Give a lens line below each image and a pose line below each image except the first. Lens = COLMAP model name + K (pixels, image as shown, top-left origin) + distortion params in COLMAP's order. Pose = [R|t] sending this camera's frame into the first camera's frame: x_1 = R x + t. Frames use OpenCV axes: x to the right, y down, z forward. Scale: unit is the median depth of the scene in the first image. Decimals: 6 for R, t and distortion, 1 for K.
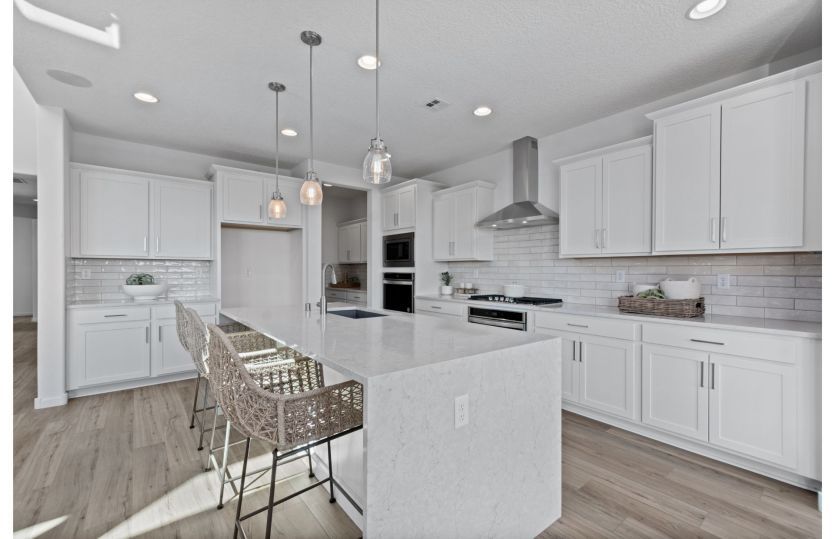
lens RADIAL K [[358.0, 0, 423.2], [0, 358.0, 267.2], [0, 0, 1]] dist [0.002811, 0.000180]
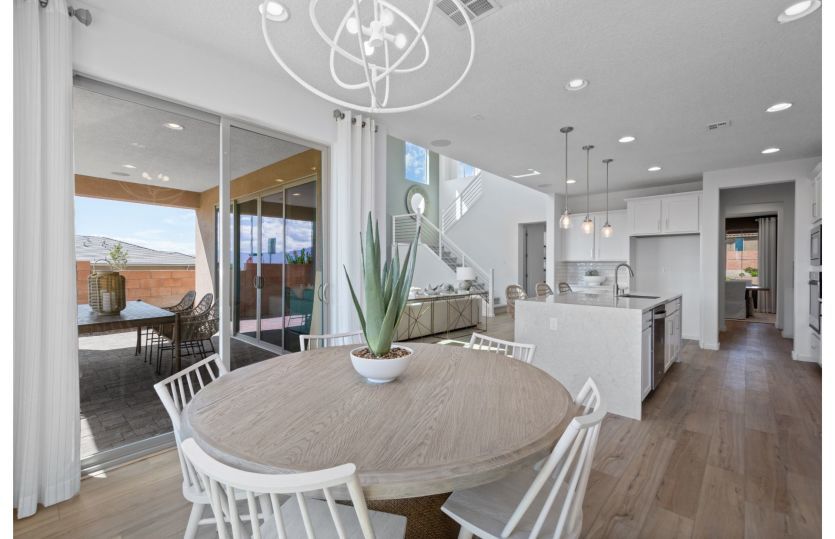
lens RADIAL K [[358.0, 0, 419.2], [0, 358.0, 268.5], [0, 0, 1]] dist [0.002811, 0.000180]
pose [[0.150384, 0.003584, -0.988621, 0.680804], [0.002227, 0.999990, 0.003964, 0.002113], [0.988625, -0.002798, 0.150375, -0.081610]]
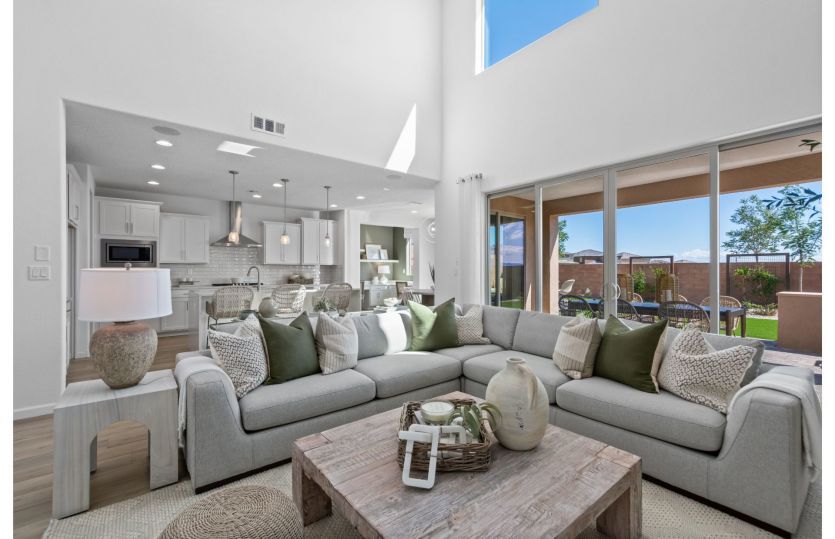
lens RADIAL K [[358.0, 0, 419.6], [0, 358.0, 272.9], [0, 0, 1]] dist [0.002811, 0.000180]
pose [[-0.022050, -0.007297, 0.999730, -1.720834], [-0.008061, 0.999942, 0.007120, 0.005146], [-0.999724, -0.007902, -0.022108, 0.062428]]
